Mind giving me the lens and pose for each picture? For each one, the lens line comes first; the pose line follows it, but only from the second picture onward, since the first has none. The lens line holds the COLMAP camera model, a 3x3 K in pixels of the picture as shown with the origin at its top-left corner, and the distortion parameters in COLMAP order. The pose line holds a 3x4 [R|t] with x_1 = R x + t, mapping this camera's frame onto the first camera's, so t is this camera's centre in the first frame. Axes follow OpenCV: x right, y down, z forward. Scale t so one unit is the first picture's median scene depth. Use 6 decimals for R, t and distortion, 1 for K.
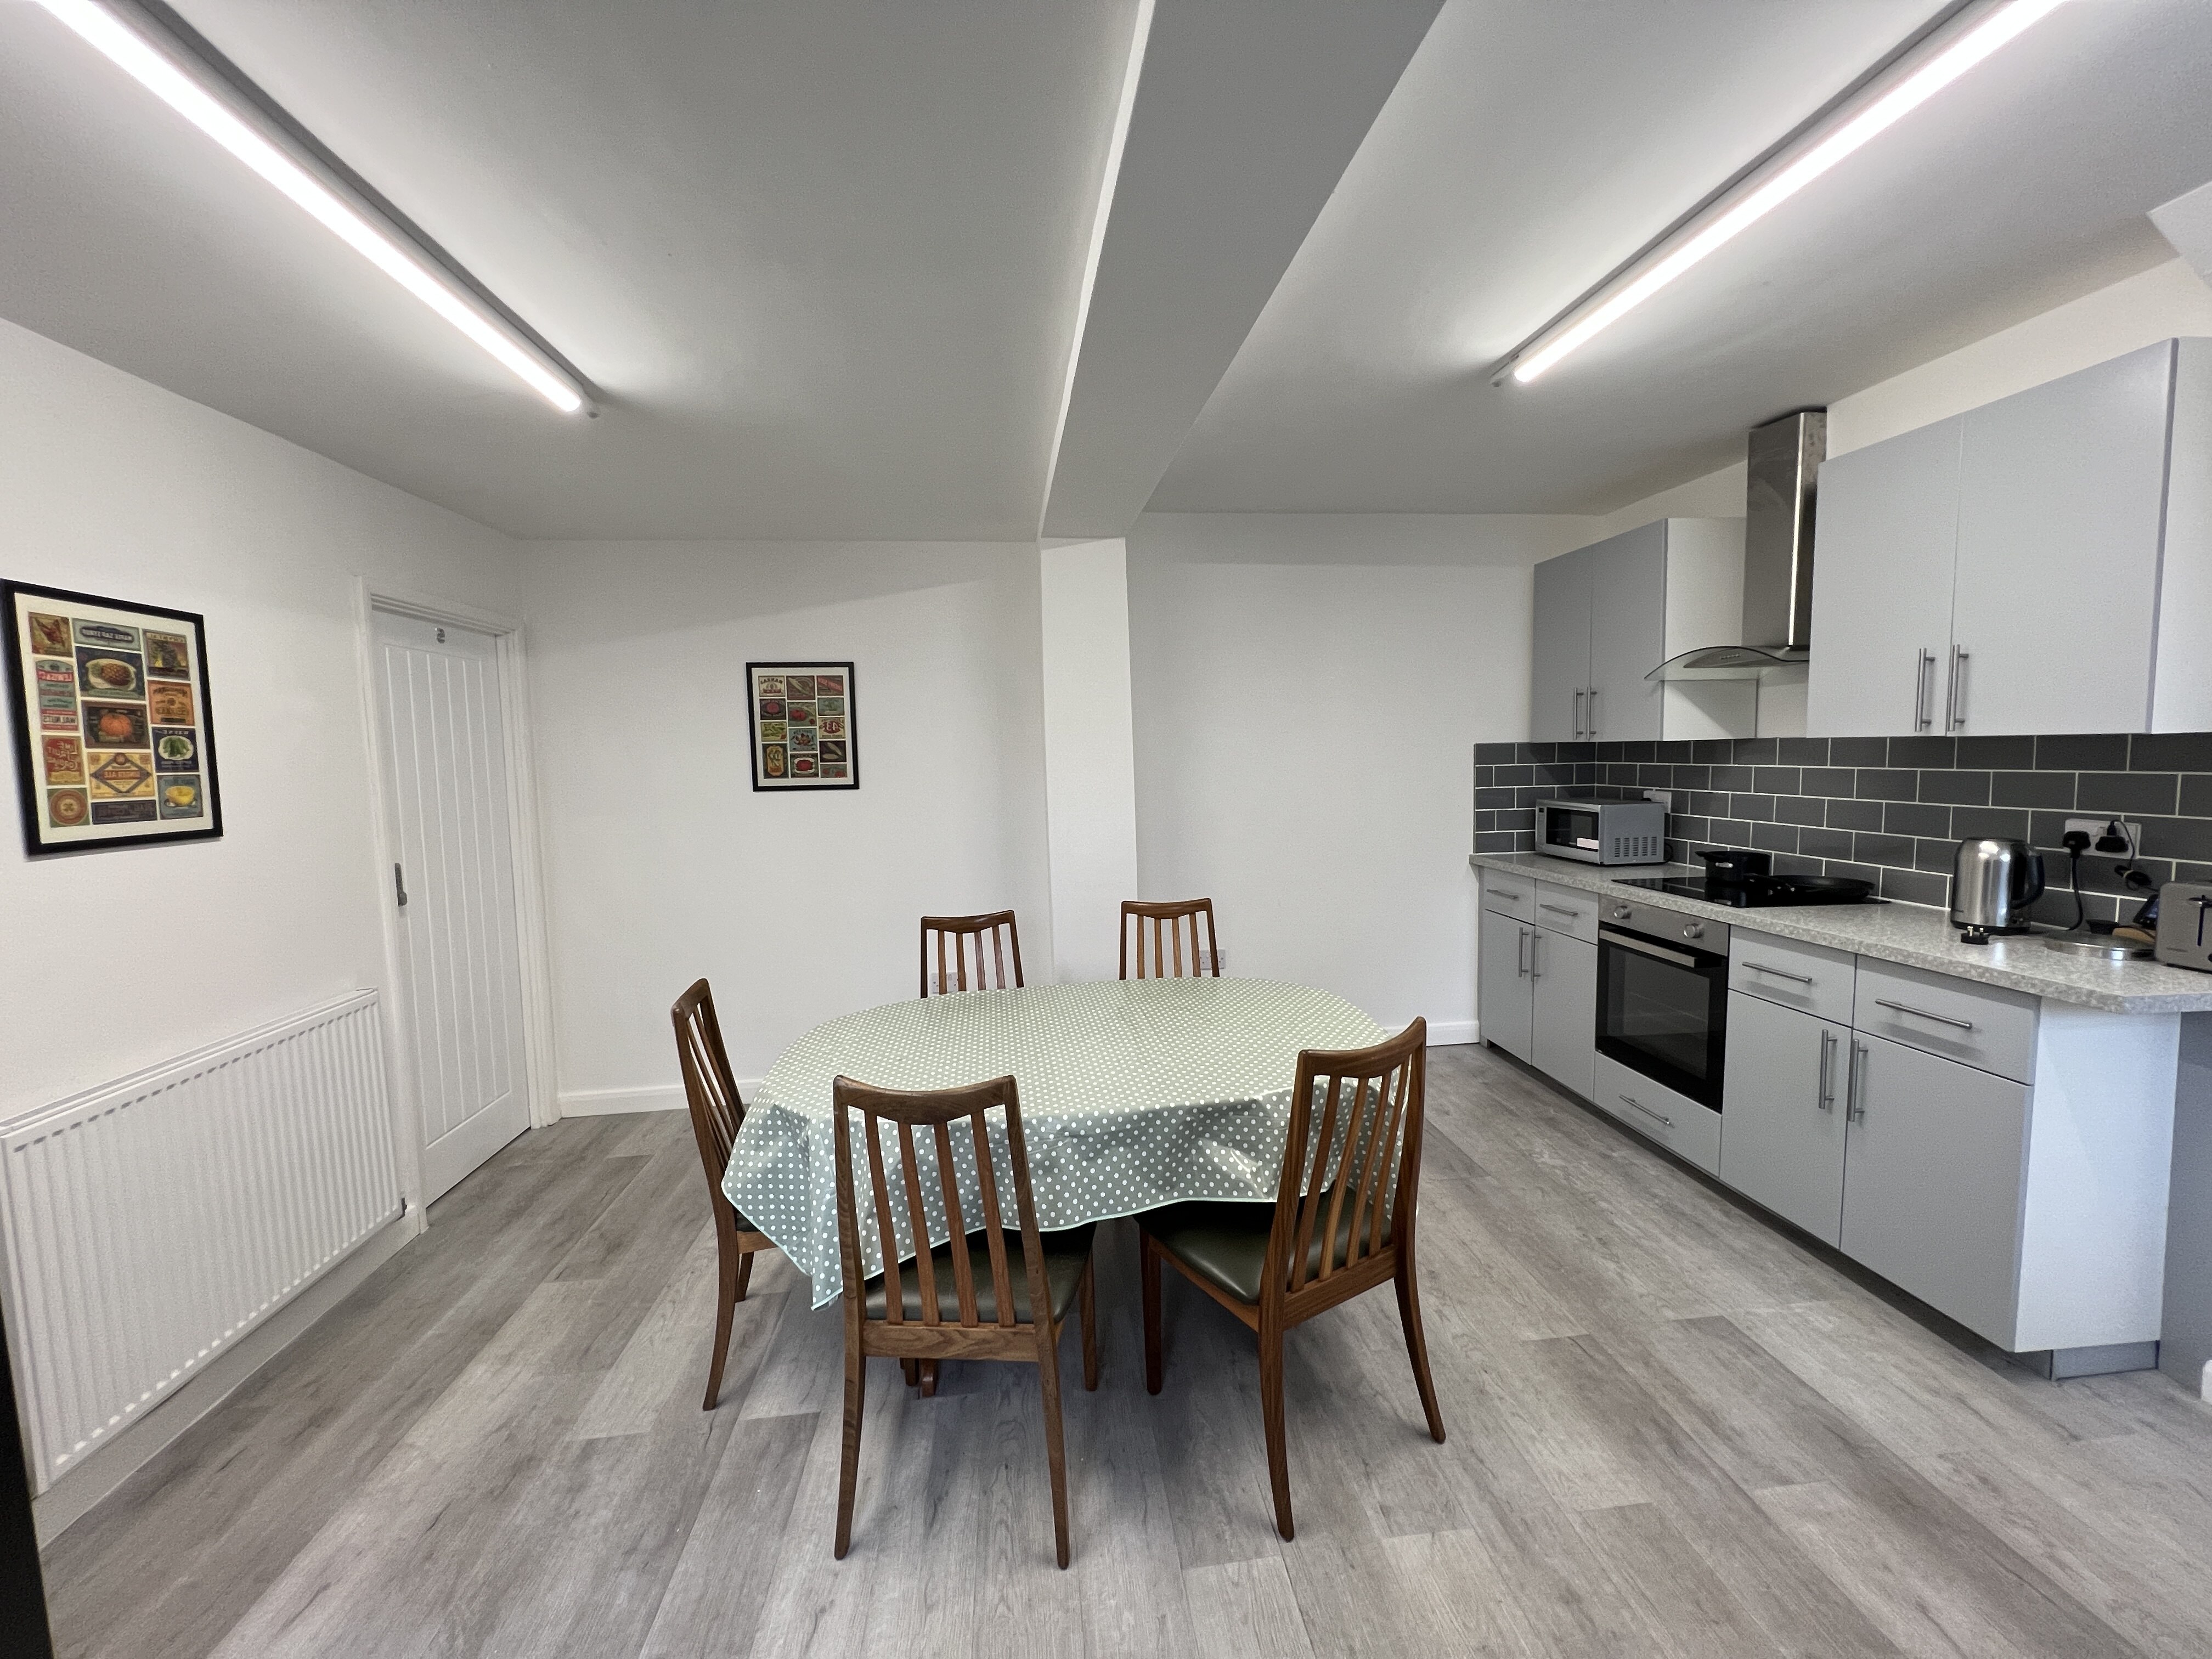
lens RADIAL K [[886.3, 0, 1102.7], [0, 886.3, 826.3], [0, 0, 1]] dist [-0.012439, -0.000124]
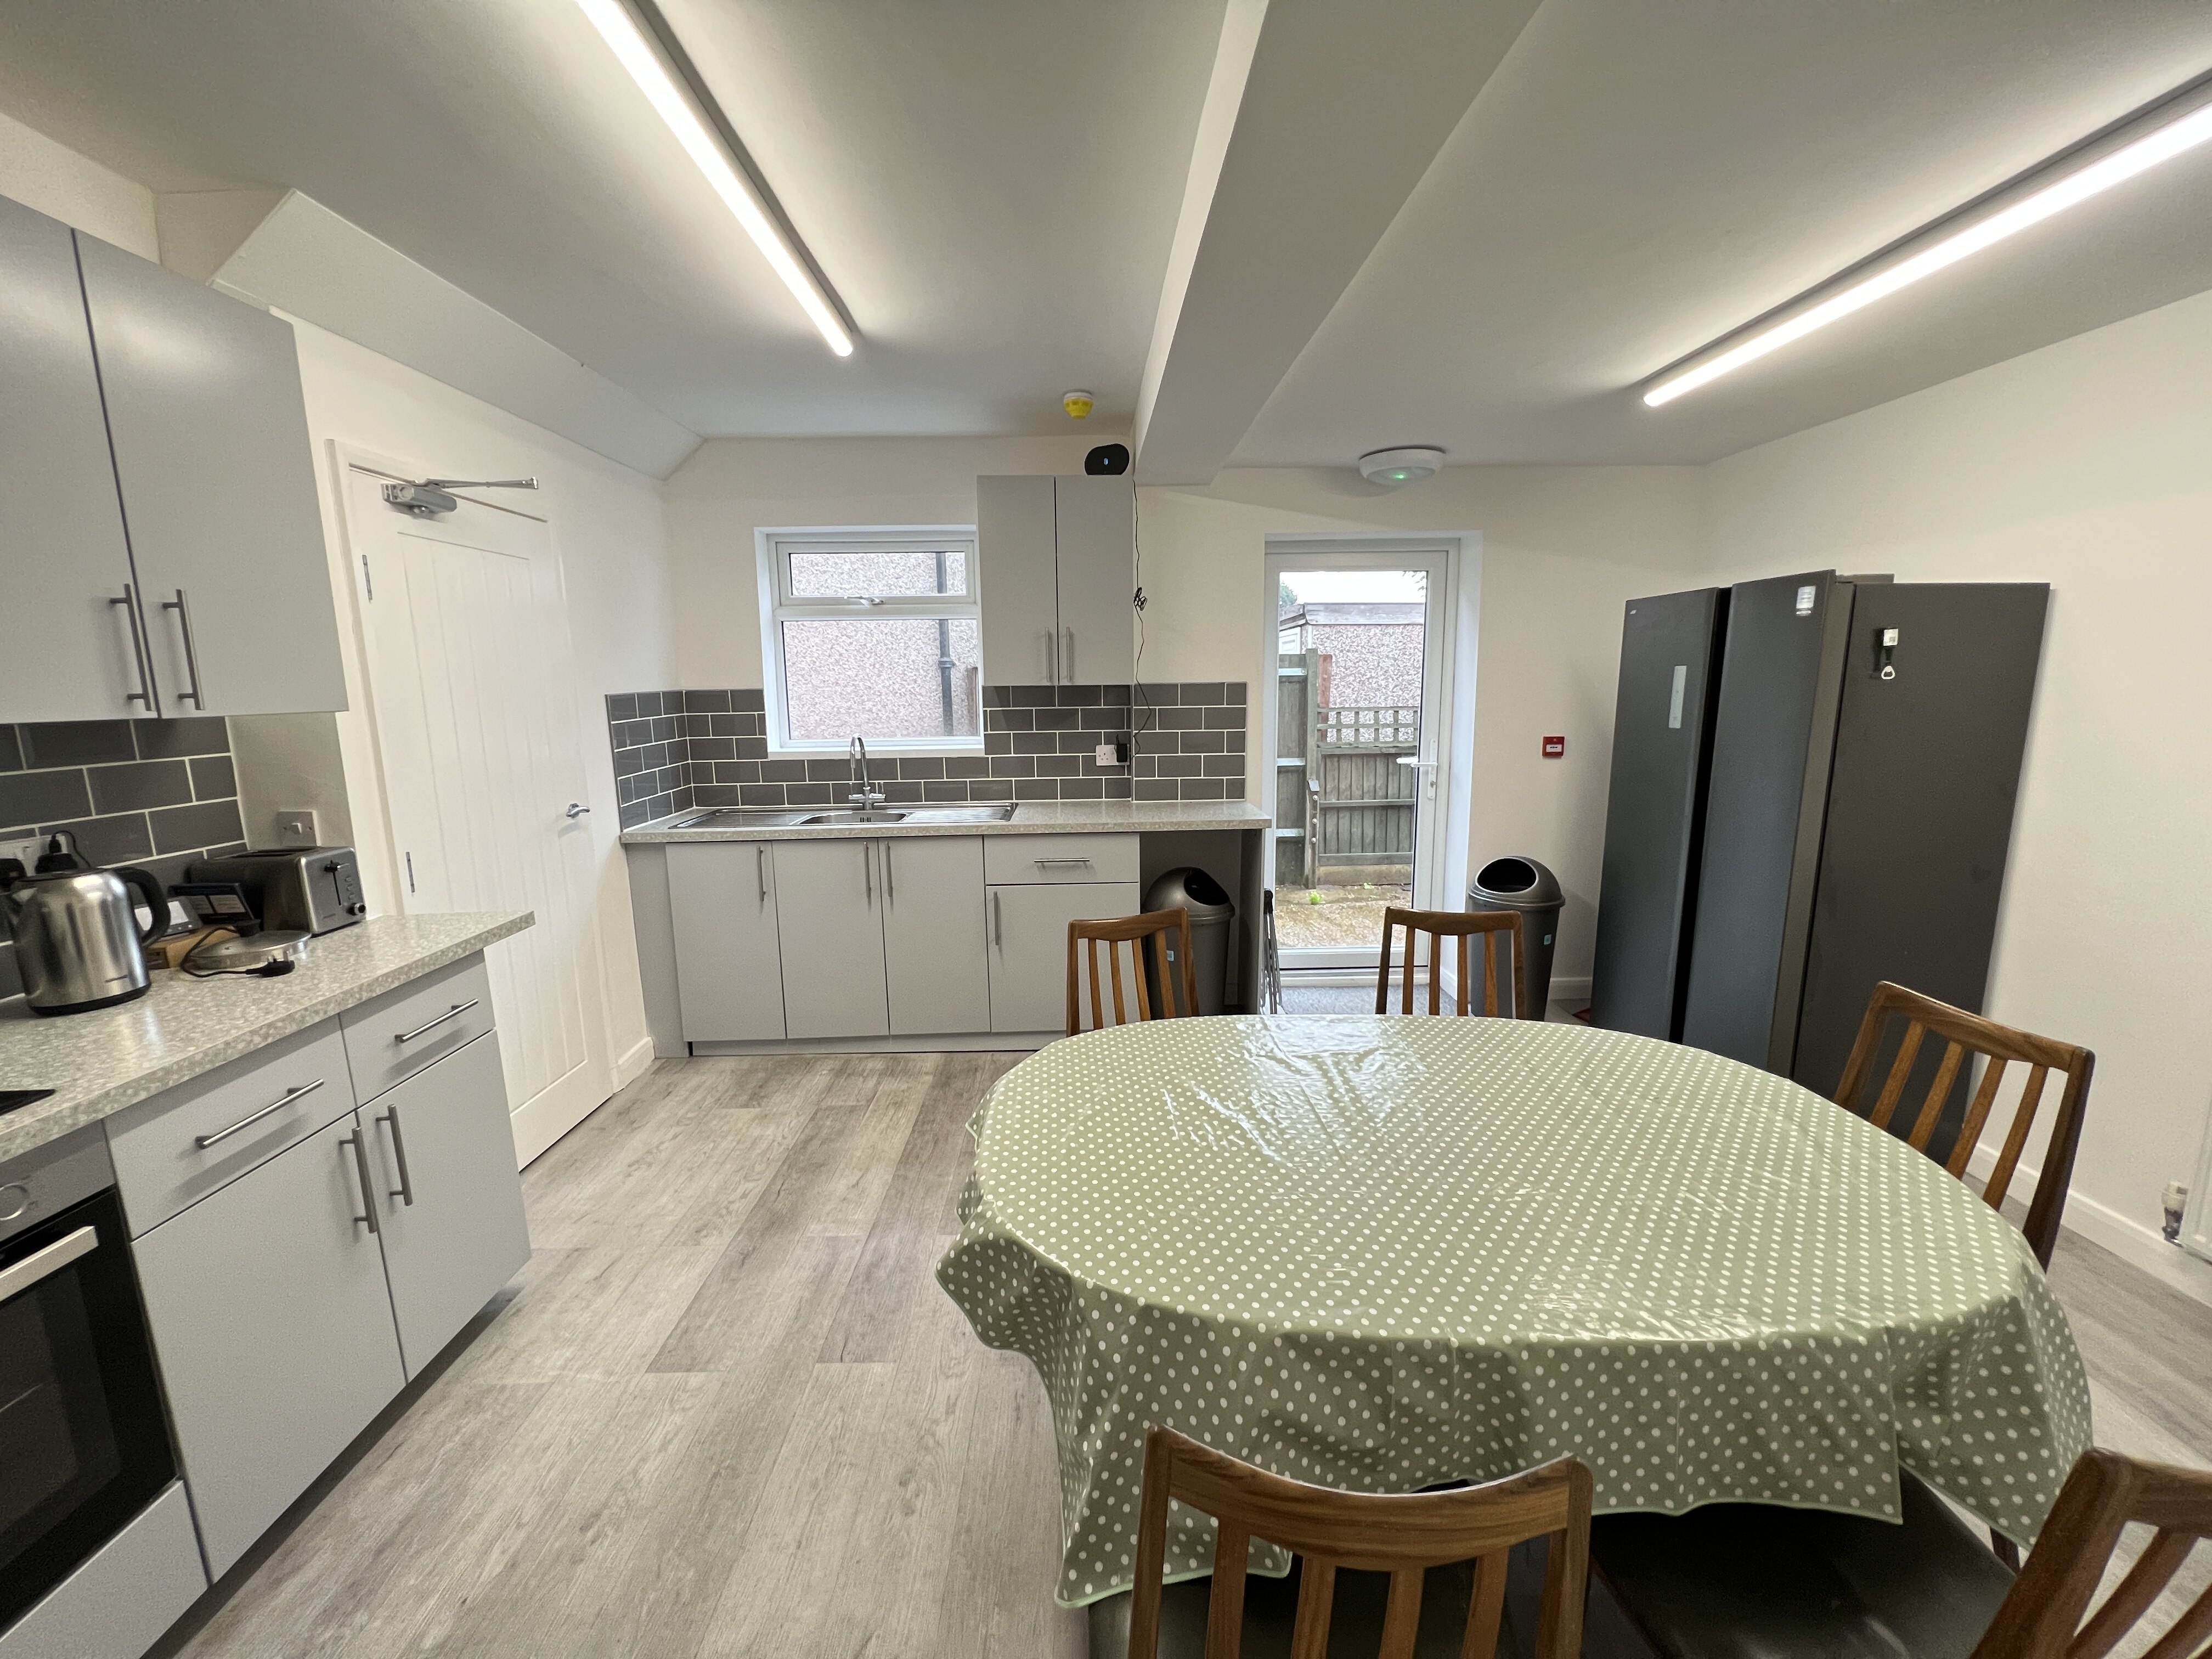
lens RADIAL K [[886.3, 0, 1113.1], [0, 886.3, 835.2], [0, 0, 1]] dist [-0.012439, -0.000124]
pose [[-0.995616, 0.027544, 0.089389, 0.150178], [0.049541, 0.965891, 0.254166, -0.153600], [-0.079339, 0.257480, -0.963021, 1.643970]]
